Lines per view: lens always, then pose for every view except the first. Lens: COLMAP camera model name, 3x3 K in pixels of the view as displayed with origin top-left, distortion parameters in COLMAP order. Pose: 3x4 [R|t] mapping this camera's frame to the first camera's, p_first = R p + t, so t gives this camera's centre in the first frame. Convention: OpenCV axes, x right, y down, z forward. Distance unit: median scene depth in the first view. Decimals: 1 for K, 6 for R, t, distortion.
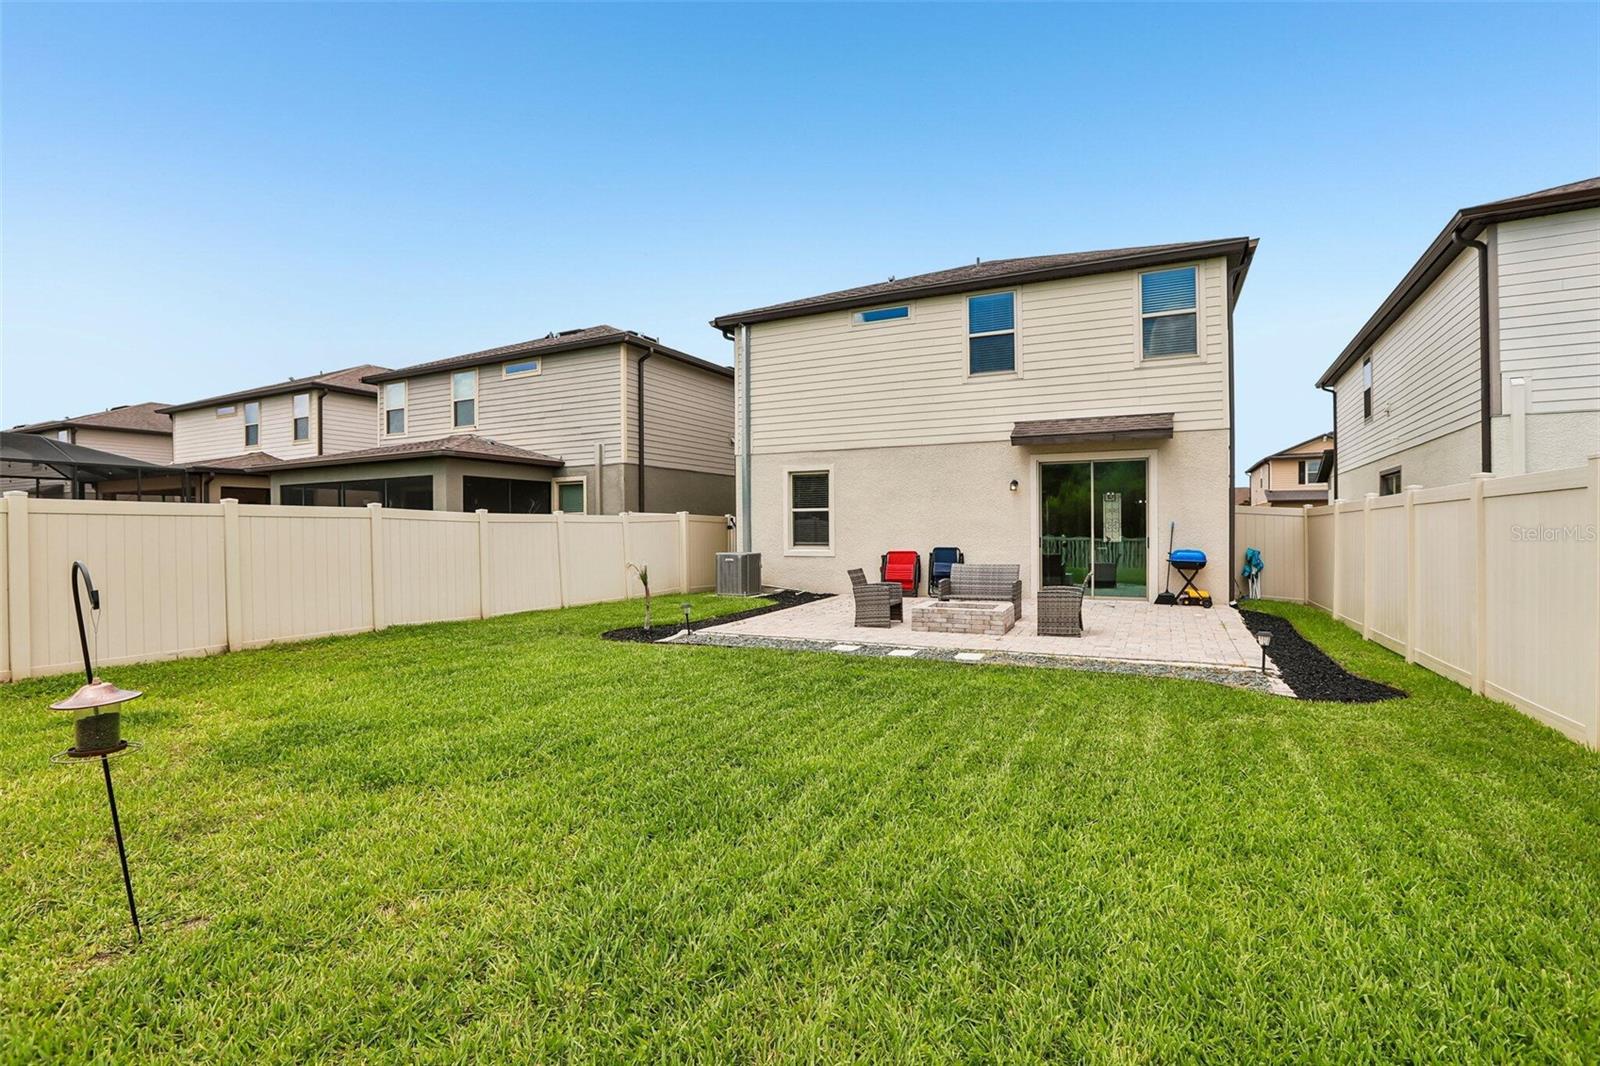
lens RADIAL K [[739.7, 0, 790.6], [0, 739.7, 529.9], [0, 0, 1]] dist [-0.034045, 0.012961]
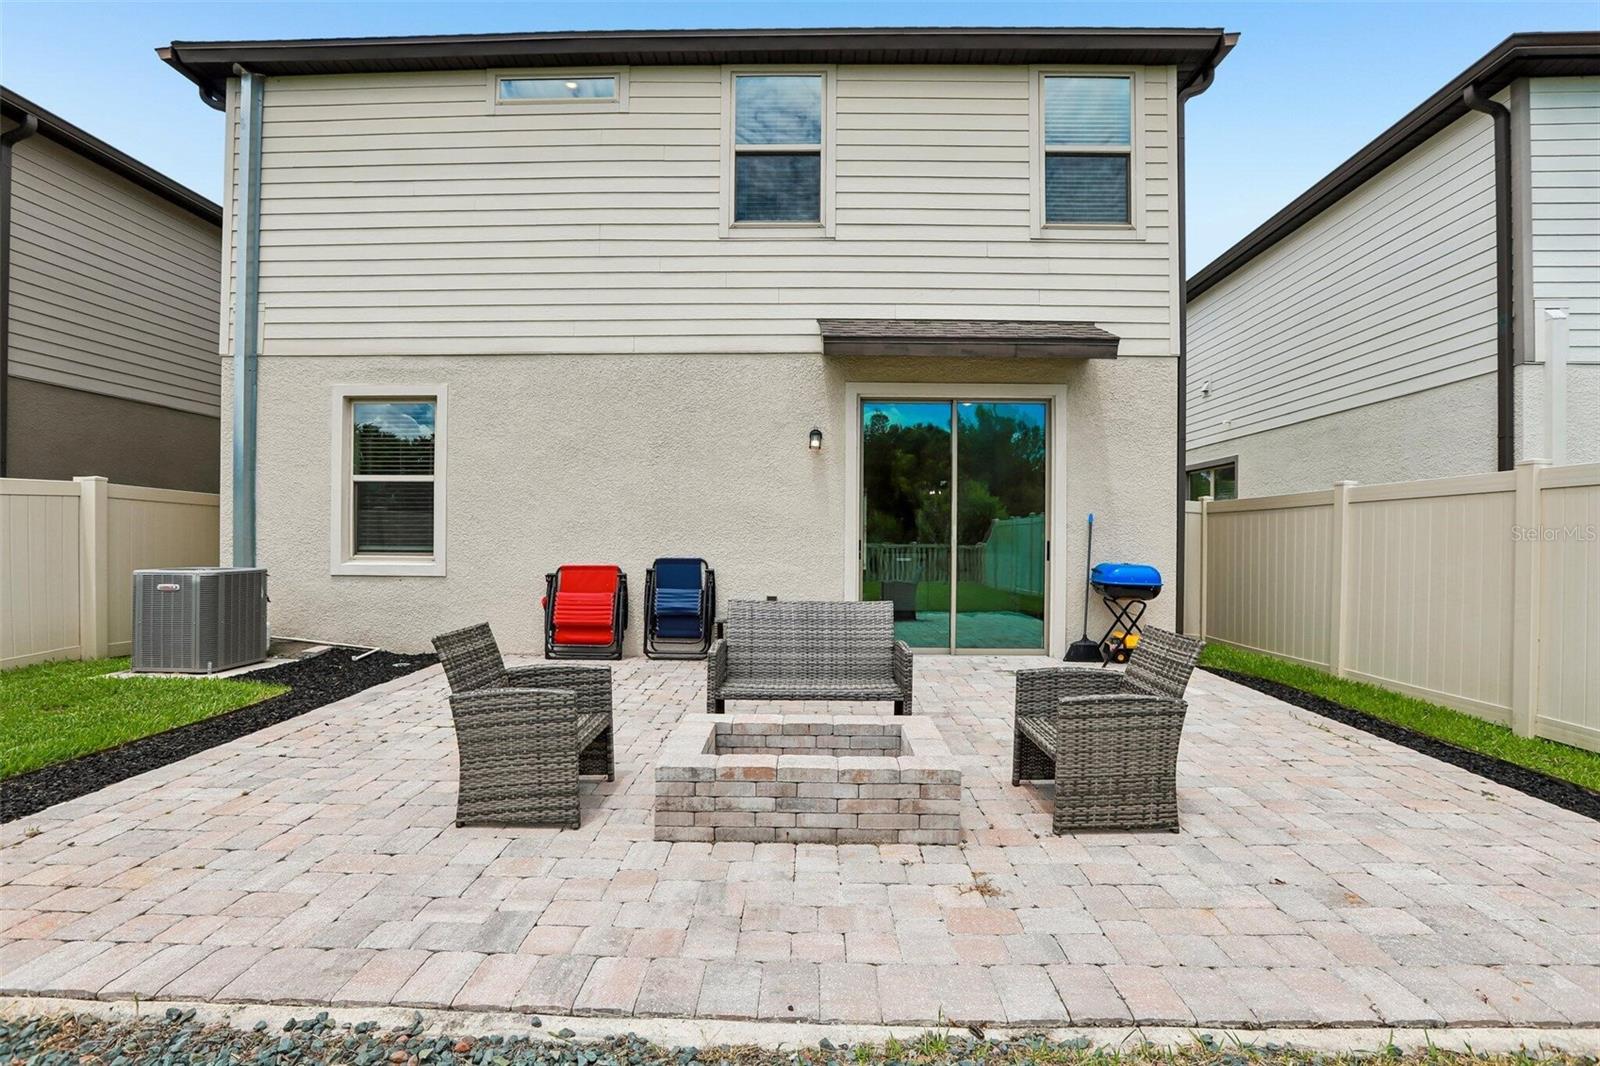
lens RADIAL K [[739.7, 0, 799.2], [0, 739.7, 527.2], [0, 0, 1]] dist [-0.034045, 0.012961]
pose [[0.896769, 0.019933, 0.442049, 0.059121], [-0.013814, 0.999759, -0.017058, 0.010031], [-0.442283, 0.009191, 0.896829, 0.507198]]
